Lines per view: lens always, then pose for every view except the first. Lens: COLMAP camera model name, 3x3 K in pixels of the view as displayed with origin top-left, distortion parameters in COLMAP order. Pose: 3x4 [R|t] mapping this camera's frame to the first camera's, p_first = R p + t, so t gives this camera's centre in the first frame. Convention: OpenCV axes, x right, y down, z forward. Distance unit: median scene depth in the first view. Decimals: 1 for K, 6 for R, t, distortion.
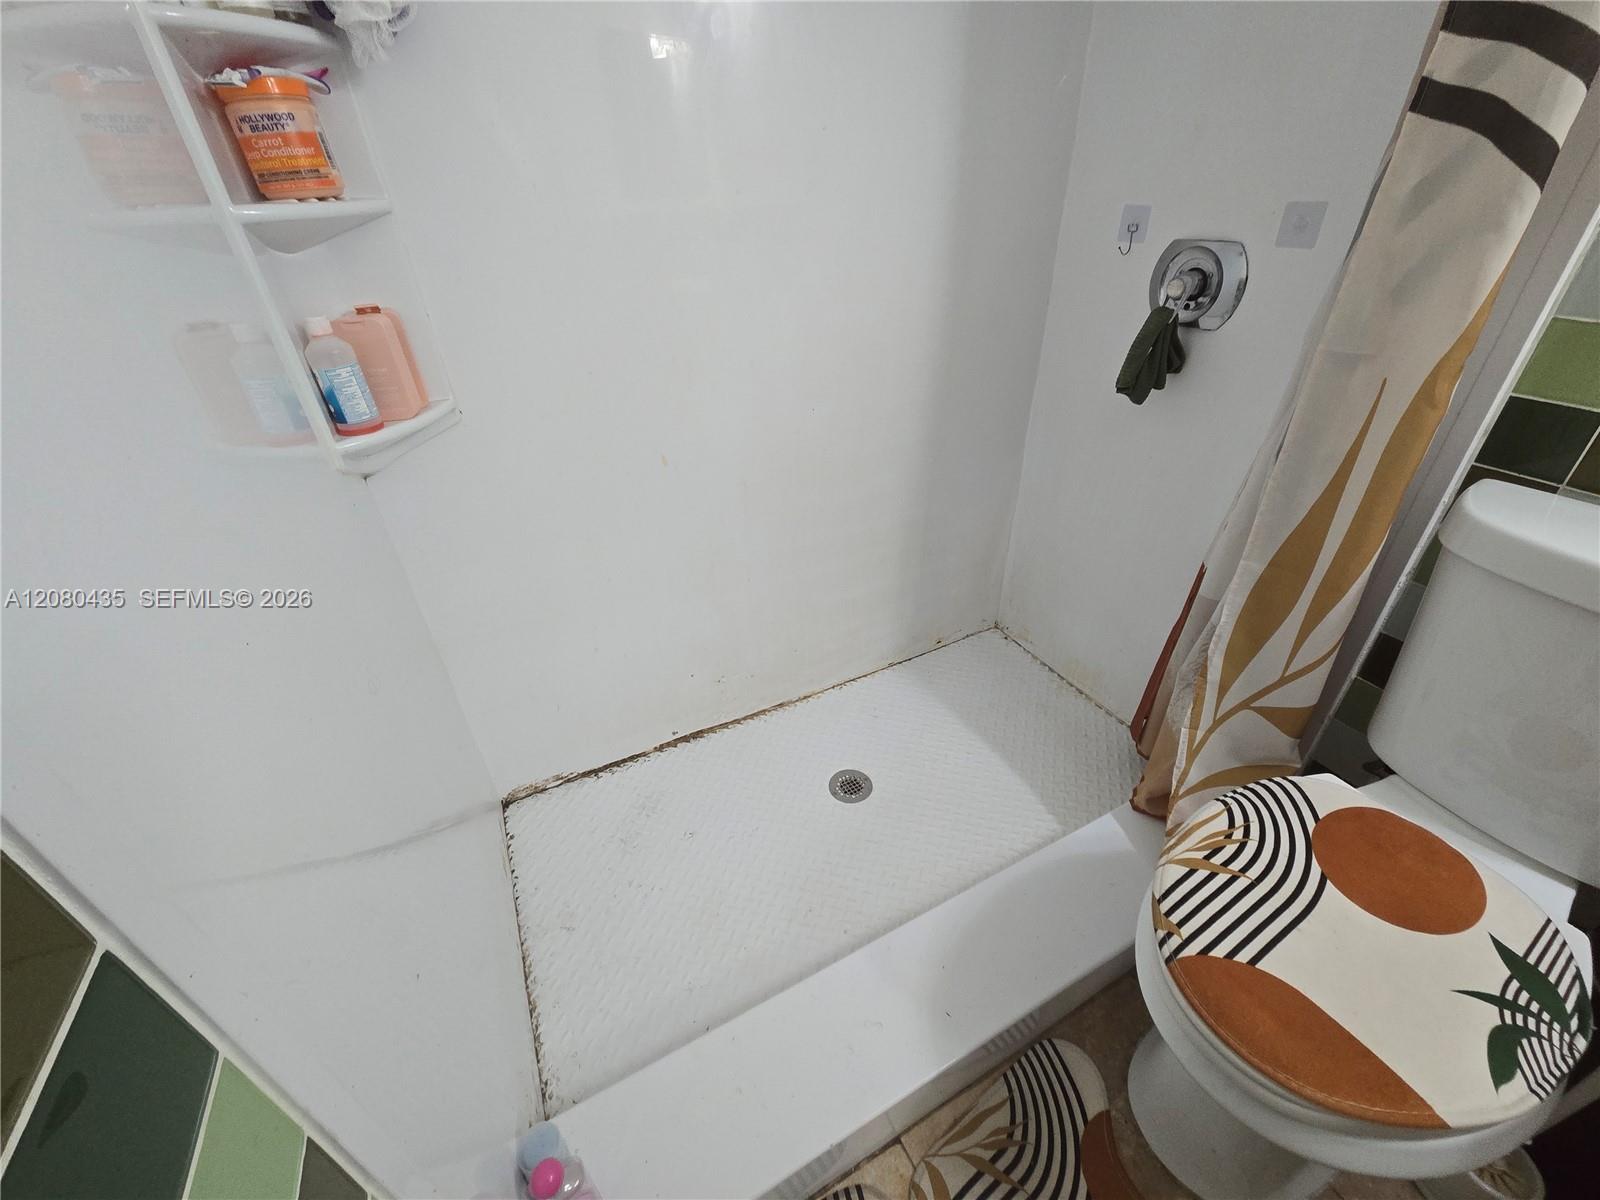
lens RADIAL K [[654.9, 0, 800.4], [0, 654.9, 595.4], [0, 0, 1]] dist [-0.002499, 0.001713]
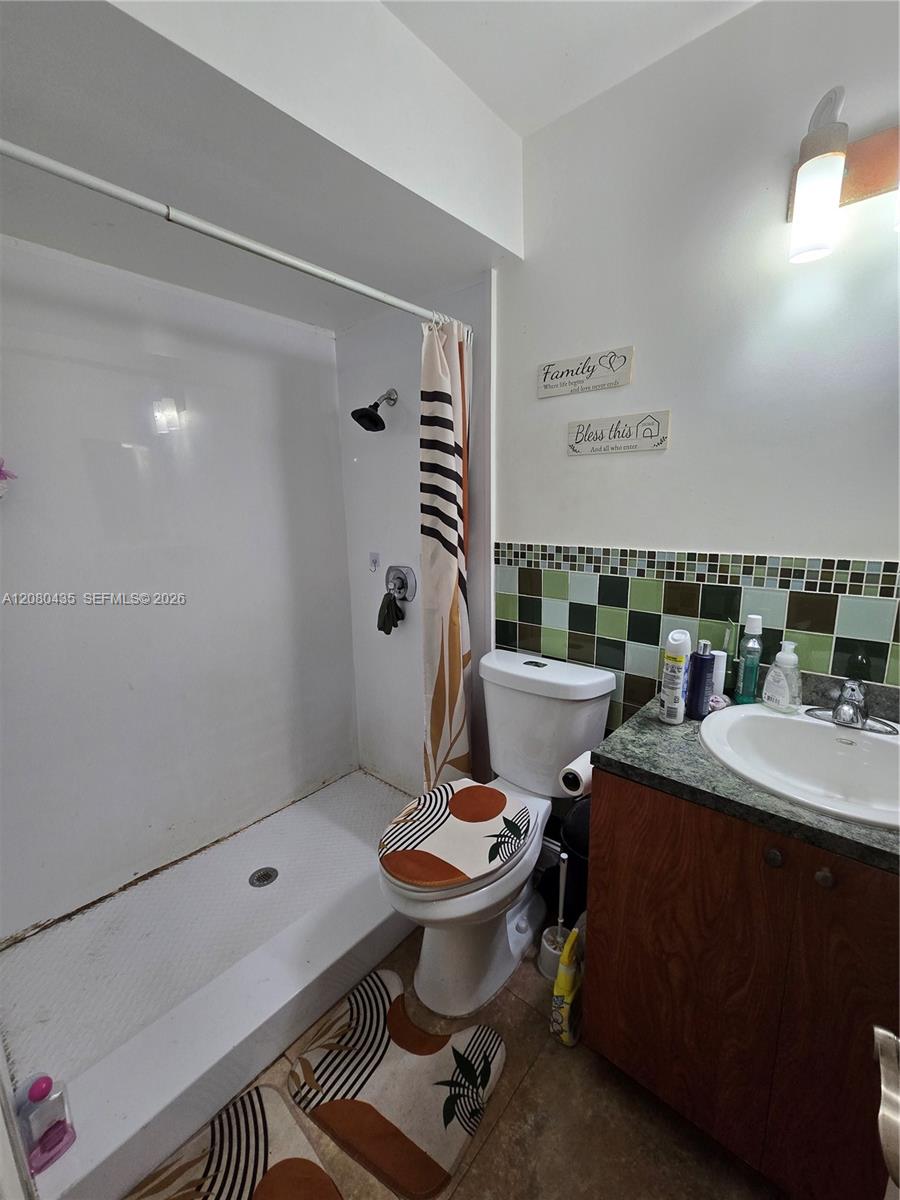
lens RADIAL K [[491.2, 0, 448.5], [0, 491.2, 606.5], [0, 0, 1]] dist [-0.002499, 0.001713]
pose [[0.927134, -0.062076, 0.369554, 0.117569], [0.193549, 0.923782, -0.330402, 0.208802], [-0.320877, 0.377854, 0.868484, -0.537674]]
